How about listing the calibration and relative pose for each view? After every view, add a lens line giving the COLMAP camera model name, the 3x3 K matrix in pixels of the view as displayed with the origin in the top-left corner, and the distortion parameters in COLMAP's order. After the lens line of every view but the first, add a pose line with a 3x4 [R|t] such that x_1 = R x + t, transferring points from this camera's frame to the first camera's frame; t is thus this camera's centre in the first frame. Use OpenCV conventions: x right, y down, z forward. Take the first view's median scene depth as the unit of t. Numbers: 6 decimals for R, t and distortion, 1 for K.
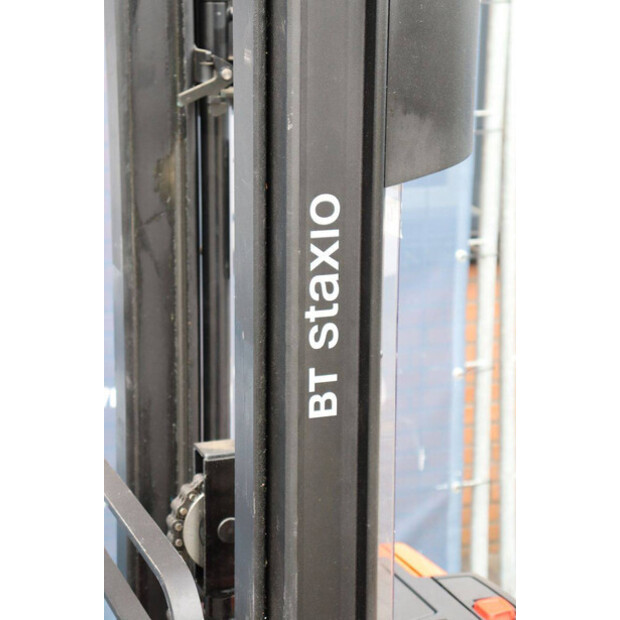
lens RADIAL K [[1465.0, 0, 309.8], [0, 1465.0, 309.0], [0, 0, 1]] dist [0.311127, 0.000000]
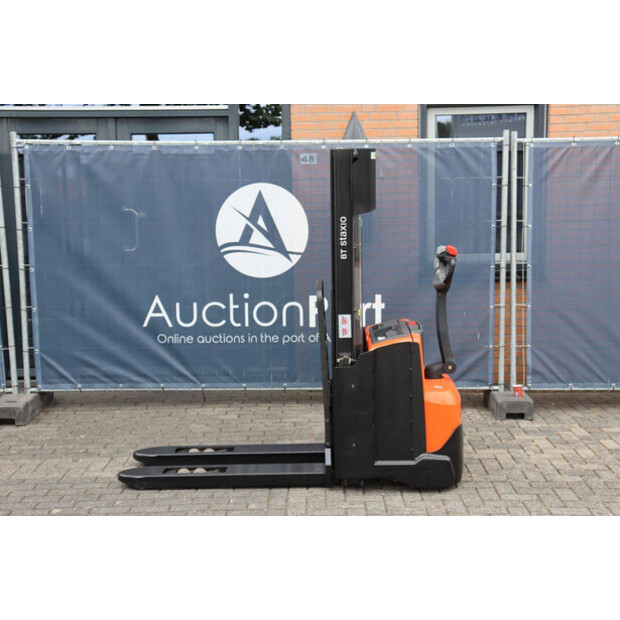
lens RADIAL K [[936.8, 0, 313.2], [0, 936.8, 307.5], [0, 0, 1]] dist [0.121911, 0.000000]
pose [[0.922901, 0.029328, -0.383918, 0.496745], [-0.063003, 0.995159, -0.075431, 0.209113], [0.379847, 0.093803, 0.920281, -0.883554]]
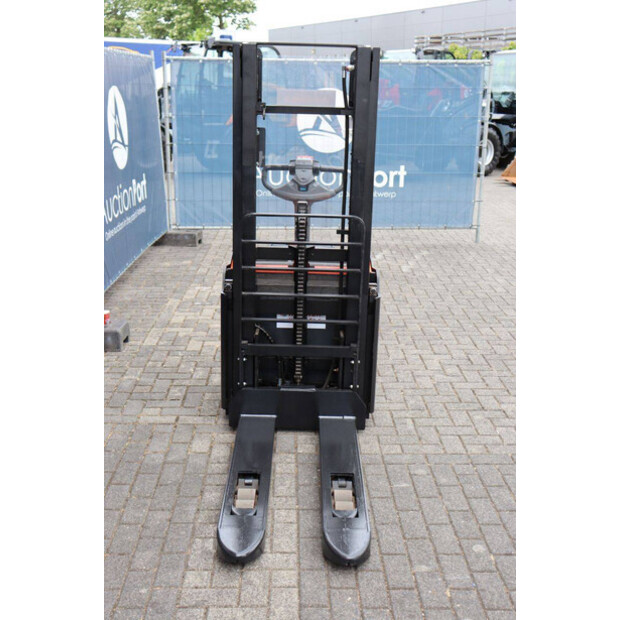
lens RADIAL K [[752.4, 0, 312.4], [0, 752.4, 308.9], [0, 0, 1]] dist [-0.024047, 0.000000]
pose [[0.359003, -0.257105, 0.897226, -0.948688], [0.187863, 0.961541, 0.200367, -0.015006], [-0.914234, 0.096623, 0.393496, 0.101430]]
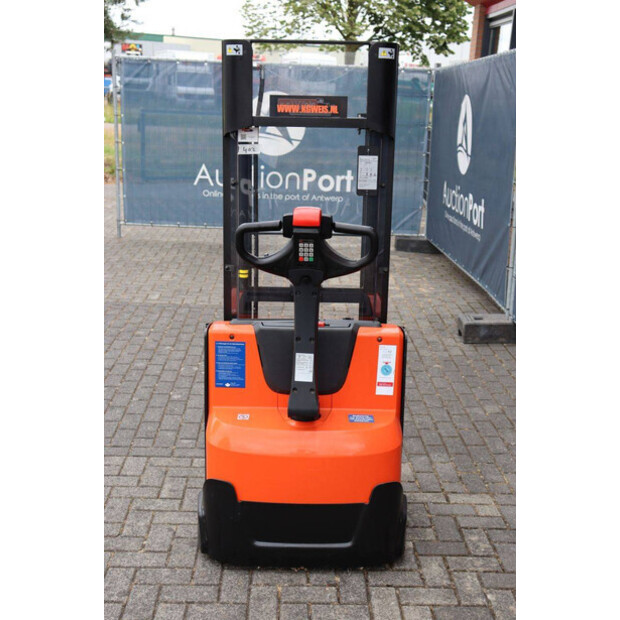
lens RADIAL K [[824.0, 0, 312.5], [0, 824.0, 306.2], [0, 0, 1]] dist [0.046570, 0.000000]
pose [[-0.353908, 0.218085, -0.909499, 0.821416], [-0.240354, 0.918568, 0.313787, -0.164382], [0.903869, 0.329653, -0.272671, 0.771109]]
